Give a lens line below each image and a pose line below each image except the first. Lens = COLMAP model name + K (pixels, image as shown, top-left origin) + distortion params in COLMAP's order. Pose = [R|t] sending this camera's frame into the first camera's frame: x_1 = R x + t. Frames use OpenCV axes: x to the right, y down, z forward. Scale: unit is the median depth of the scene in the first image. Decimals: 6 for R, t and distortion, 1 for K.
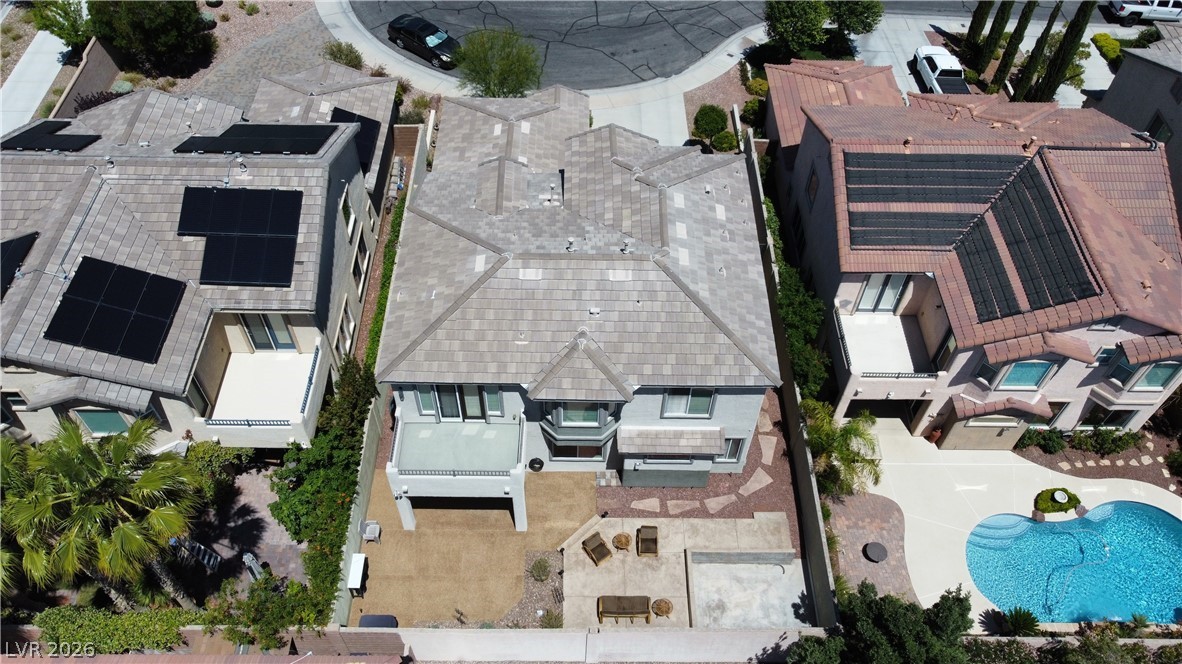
lens RADIAL K [[896.8, 0, 588.9], [0, 896.8, 330.9], [0, 0, 1]] dist [-0.006616, 0.008272]
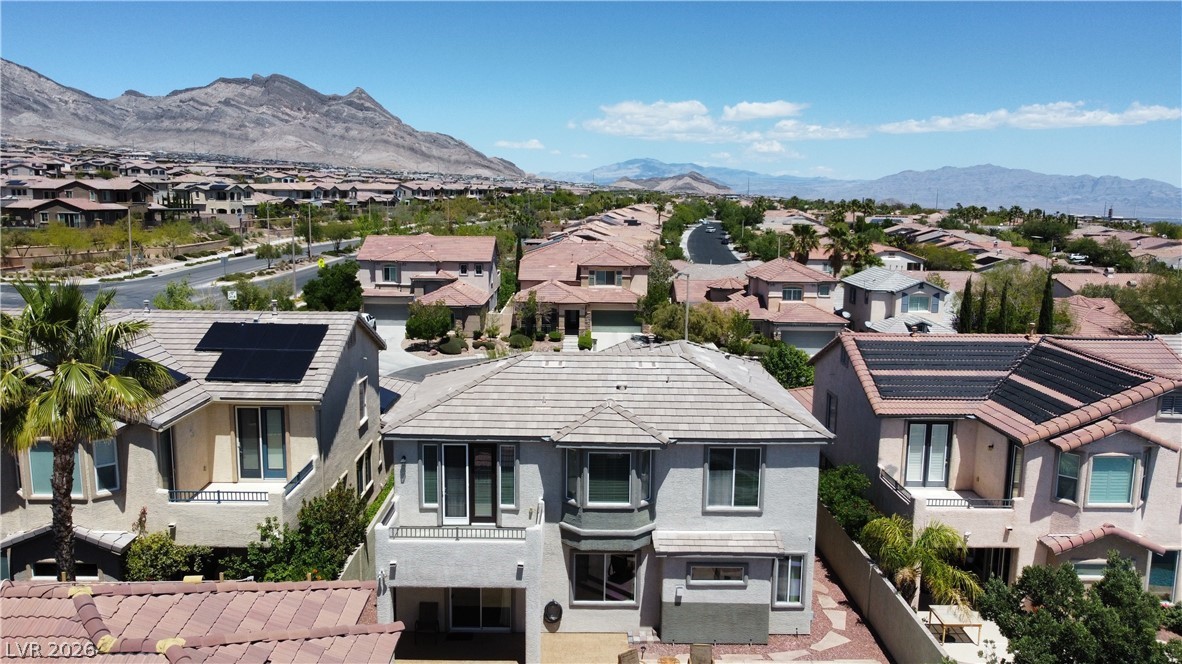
lens RADIAL K [[896.8, 0, 591.4], [0, 896.8, 332.2], [0, 0, 1]] dist [-0.006616, 0.008272]
pose [[0.999930, -0.005717, 0.010358, -0.031889], [0.011197, 0.740074, -0.672432, 0.516118], [-0.003821, 0.672501, 0.740087, 0.243253]]
